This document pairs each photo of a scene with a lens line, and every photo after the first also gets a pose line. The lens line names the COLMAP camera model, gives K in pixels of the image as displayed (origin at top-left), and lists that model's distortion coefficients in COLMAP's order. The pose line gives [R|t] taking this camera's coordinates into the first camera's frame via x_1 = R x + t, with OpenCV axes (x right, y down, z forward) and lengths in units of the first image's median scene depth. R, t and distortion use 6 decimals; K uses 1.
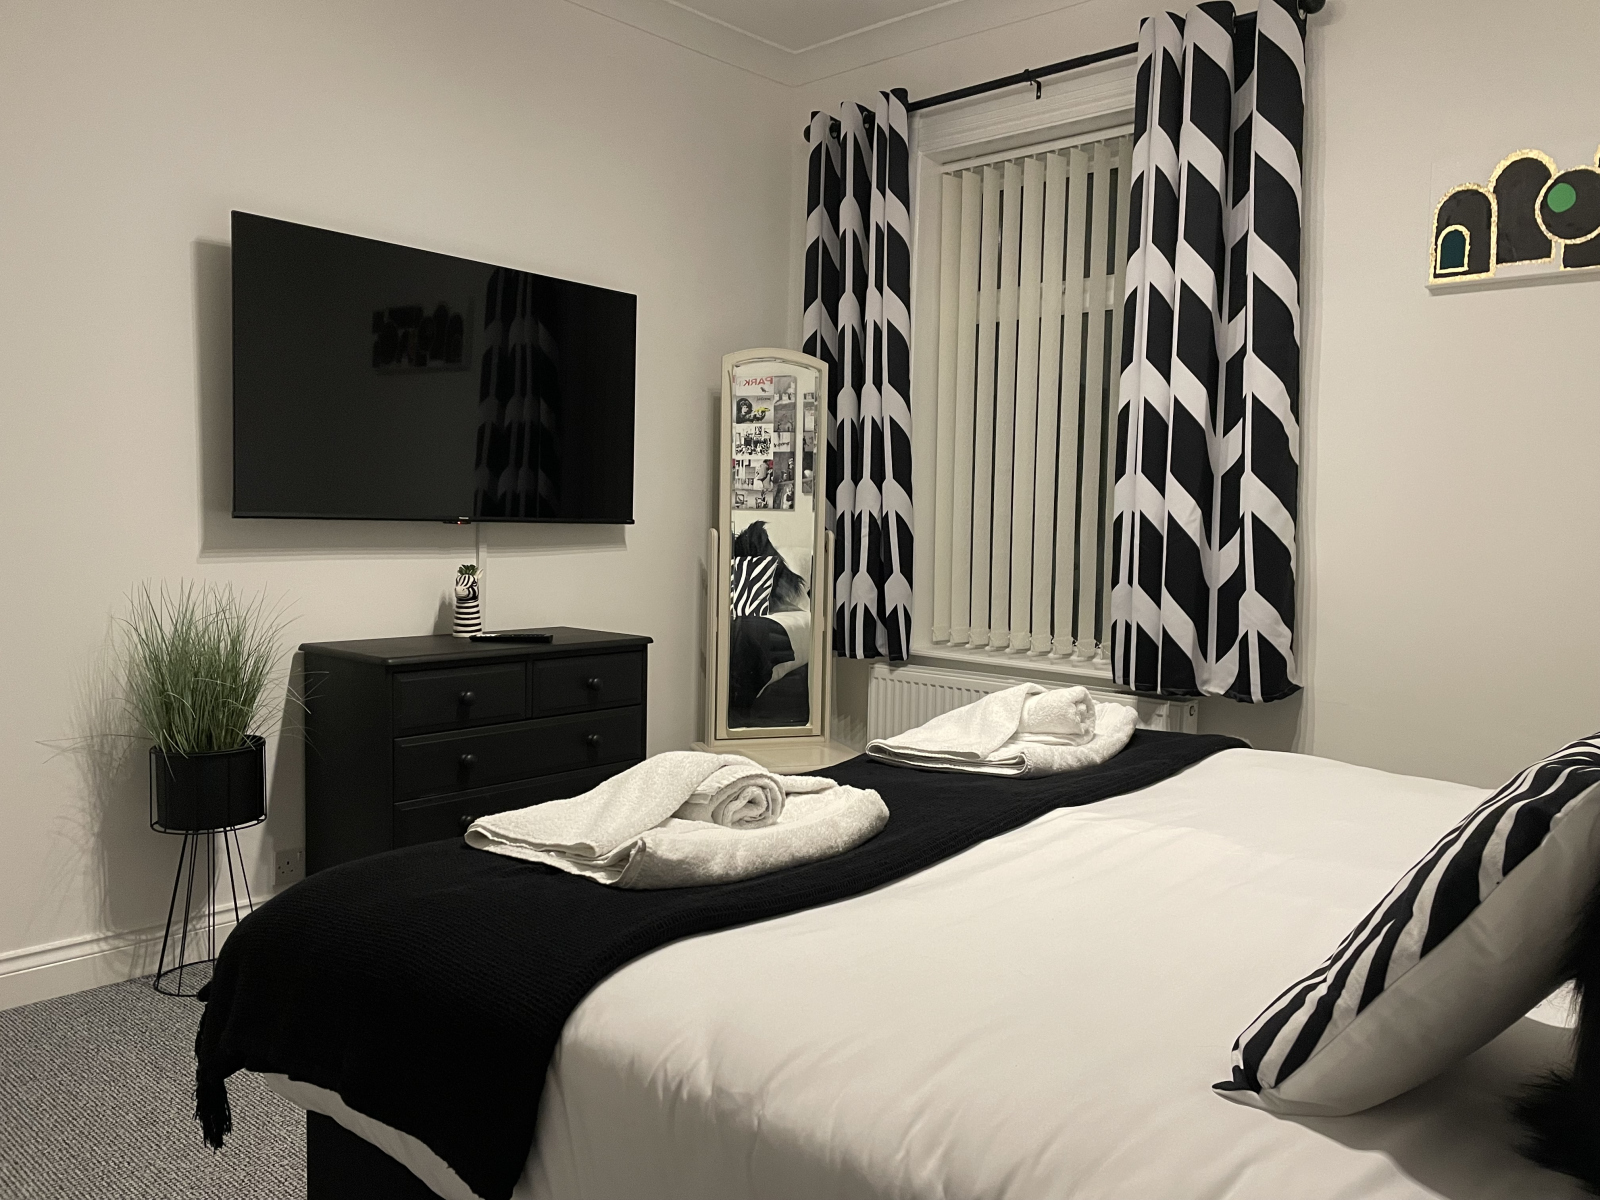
lens RADIAL K [[1197.3, 0, 786.0], [0, 1197.3, 606.3], [0, 0, 1]] dist [0.095850, -0.116860]
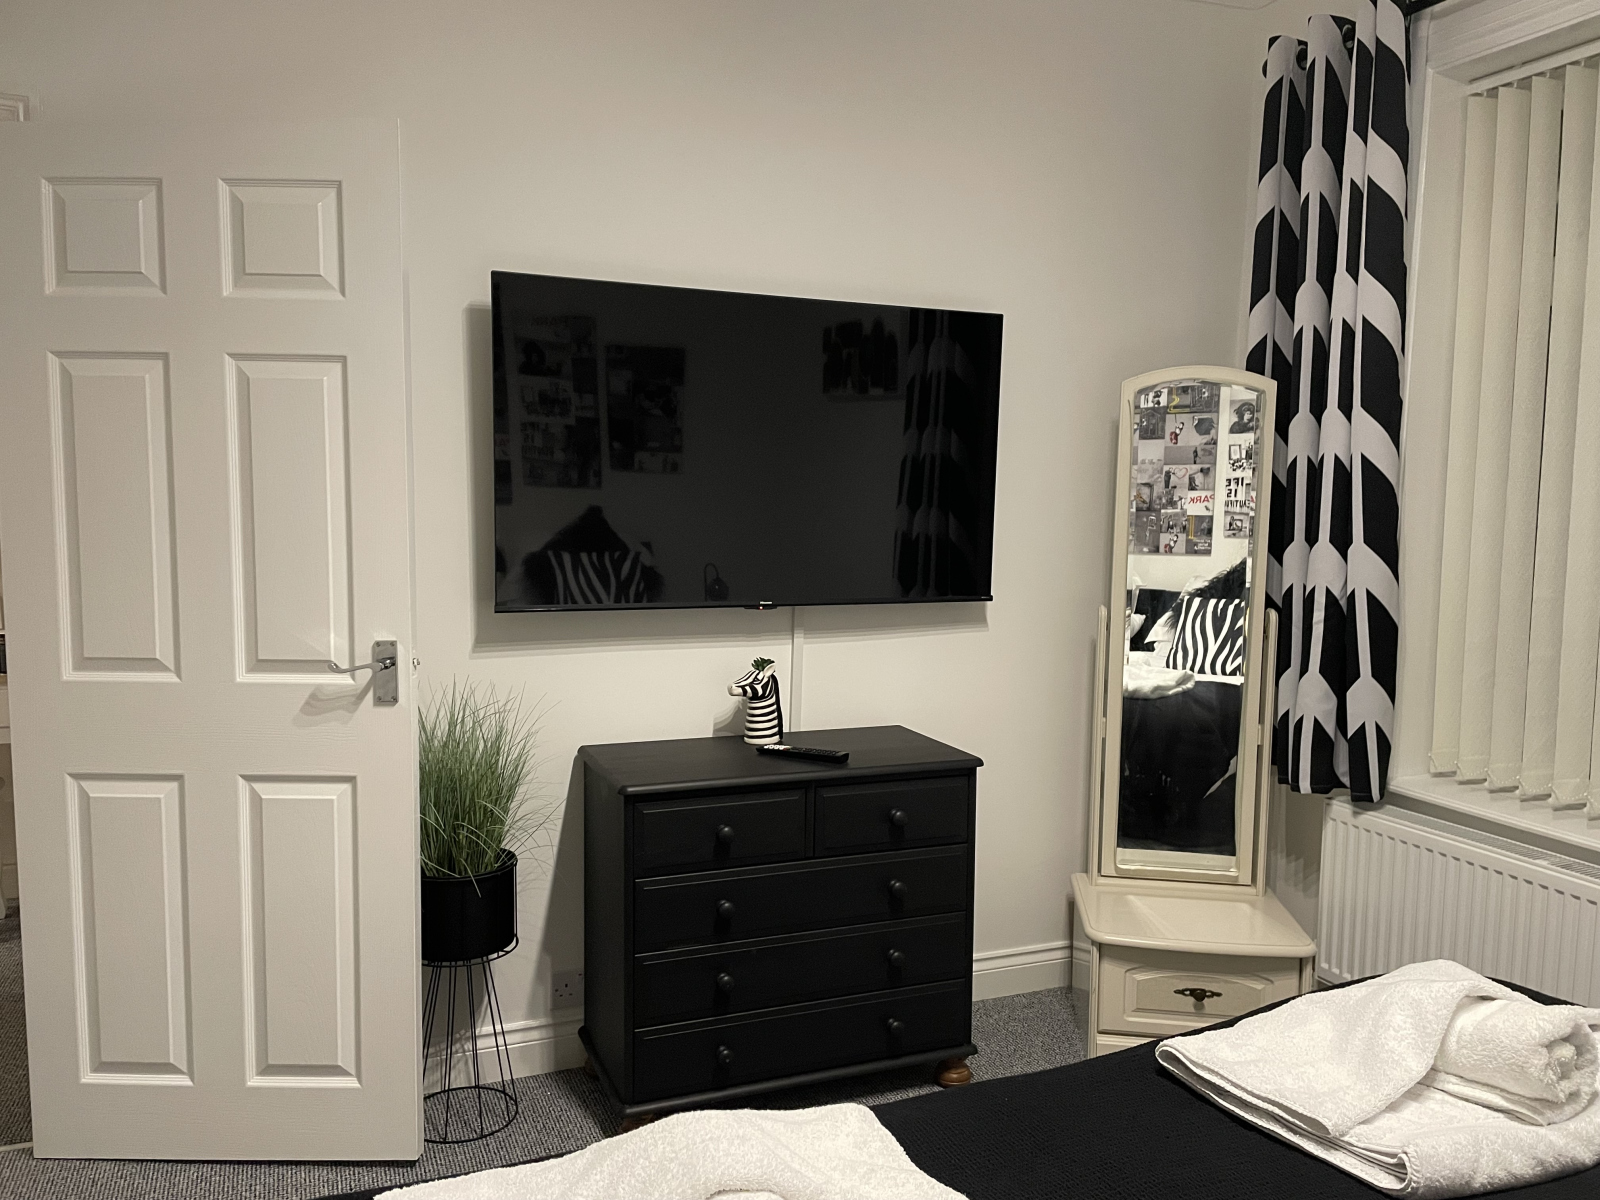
lens RADIAL K [[1197.3, 0, 786.0], [0, 1197.3, 606.3], [0, 0, 1]] dist [0.095850, -0.116860]
pose [[0.894202, 0.029322, -0.446703, 0.104849], [-0.024115, 0.999559, 0.017339, -0.072889], [0.447014, -0.004732, 0.894514, 0.214299]]
